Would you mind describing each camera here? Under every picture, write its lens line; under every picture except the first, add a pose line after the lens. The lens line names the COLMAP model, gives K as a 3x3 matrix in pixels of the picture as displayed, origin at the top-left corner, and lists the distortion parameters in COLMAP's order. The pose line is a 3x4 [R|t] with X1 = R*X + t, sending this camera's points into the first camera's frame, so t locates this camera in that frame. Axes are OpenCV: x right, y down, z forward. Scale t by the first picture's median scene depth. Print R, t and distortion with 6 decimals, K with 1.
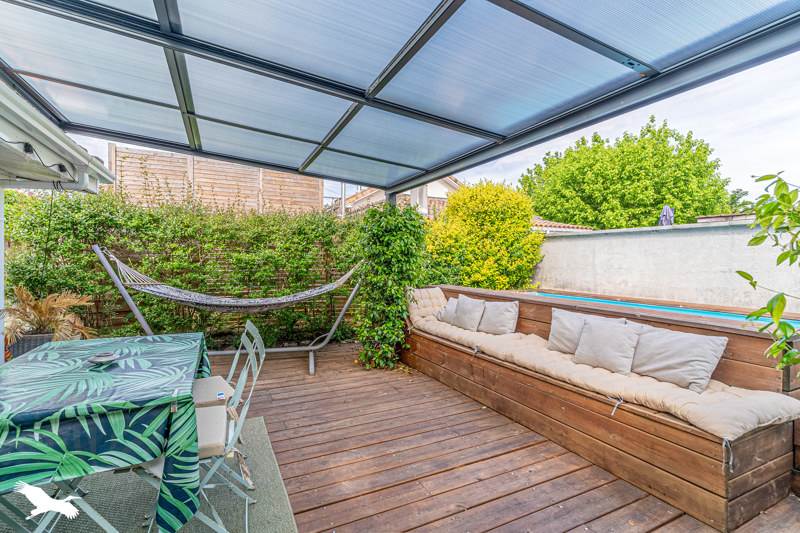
lens RADIAL K [[381.9, 0, 395.1], [0, 381.9, 264.1], [0, 0, 1]] dist [0.001442, 0.000500]
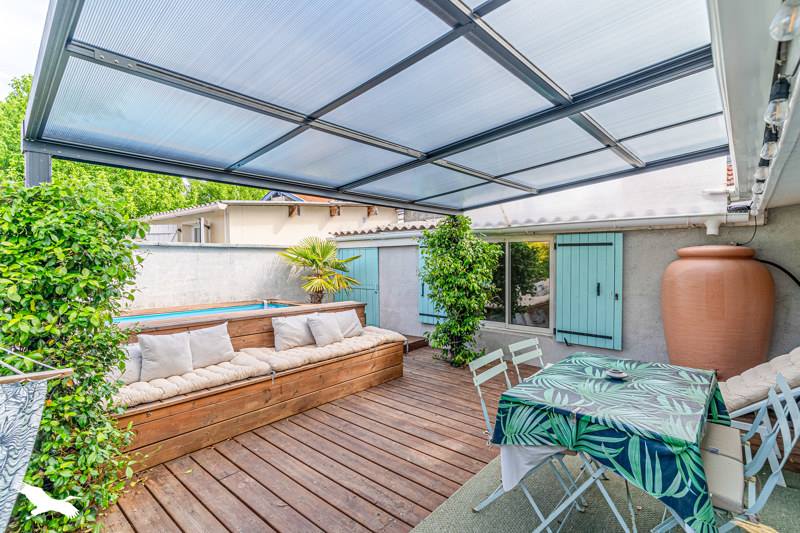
lens RADIAL K [[381.9, 0, 395.1], [0, 381.9, 264.1], [0, 0, 1]] dist [0.001442, 0.000500]
pose [[-0.382375, -0.021935, 0.923747, -0.742564], [0.009436, 0.999573, 0.027641, -0.073577], [-0.923959, 0.019286, -0.382005, 0.973366]]
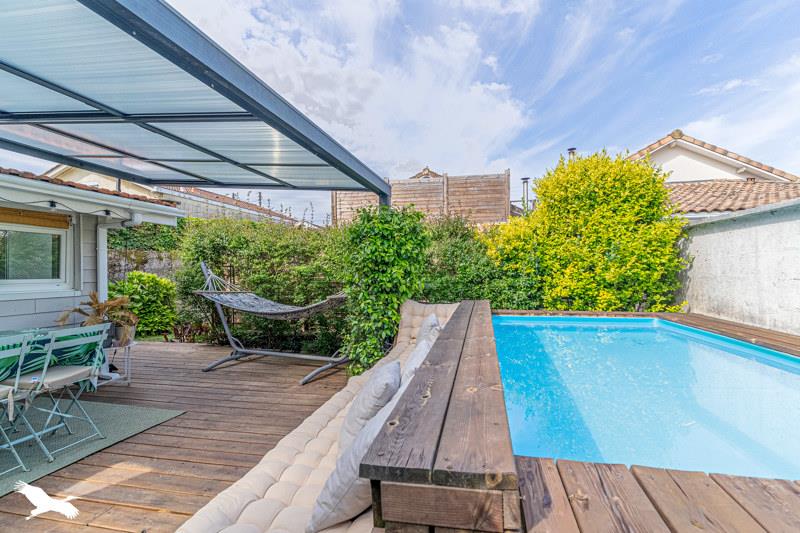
lens RADIAL K [[388.2, 0, 396.5], [0, 388.2, 268.3], [0, 0, 1]] dist [0.001317, 0.000251]
pose [[0.780761, -0.019564, -0.624524, 0.703024], [0.009266, 0.999762, -0.019734, 0.003684], [0.624761, 0.009620, 0.780757, 0.395394]]
